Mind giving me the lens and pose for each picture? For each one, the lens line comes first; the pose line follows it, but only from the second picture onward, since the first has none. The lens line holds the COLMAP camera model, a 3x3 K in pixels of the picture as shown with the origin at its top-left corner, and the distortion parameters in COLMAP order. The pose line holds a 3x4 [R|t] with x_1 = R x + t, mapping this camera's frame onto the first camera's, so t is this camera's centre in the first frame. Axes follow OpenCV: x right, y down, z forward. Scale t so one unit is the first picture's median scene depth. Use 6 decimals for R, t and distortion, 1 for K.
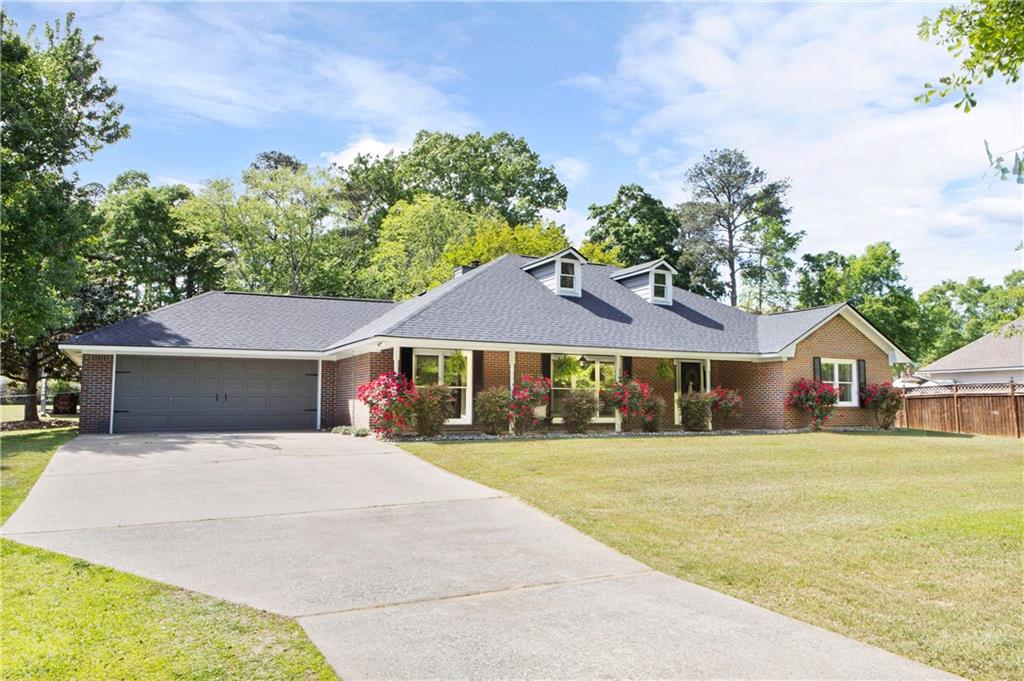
lens RADIAL K [[807.7, 0, 512.0], [0, 807.7, 340.5], [0, 0, 1]] dist [0.003656, 0.002614]
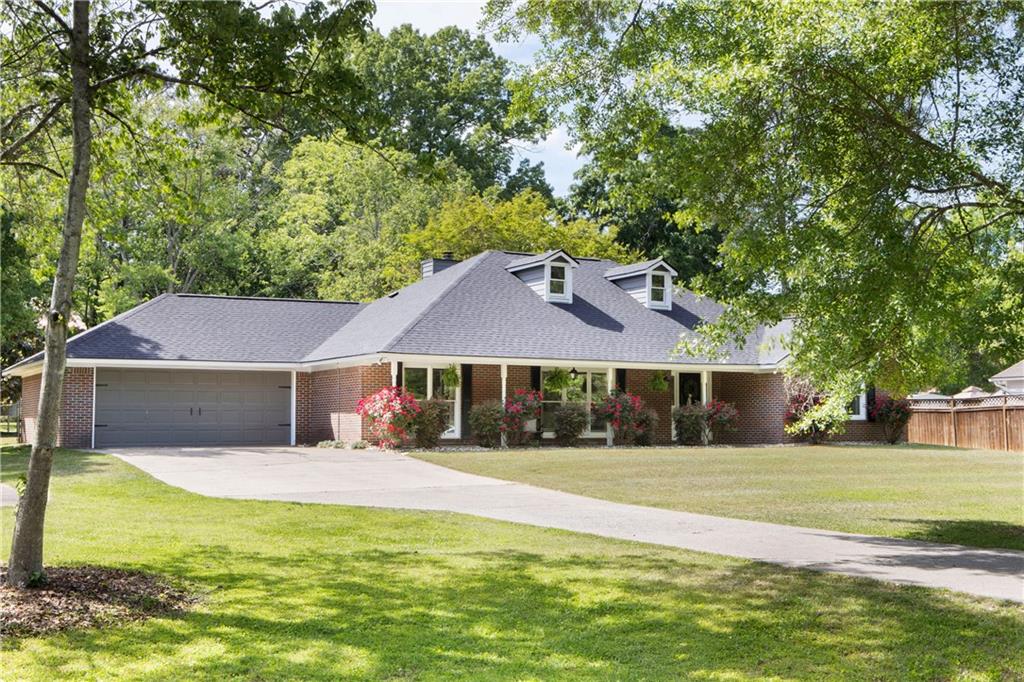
lens RADIAL K [[1246.2, 0, 512.0], [0, 1246.2, 341.0], [0, 0, 1]] dist [-0.023229, -0.034826]
pose [[0.999148, 0.000981, 0.041257, -0.045368], [-0.001538, 0.999908, 0.013470, -0.031359], [-0.041240, -0.013522, 0.999058, -0.459029]]
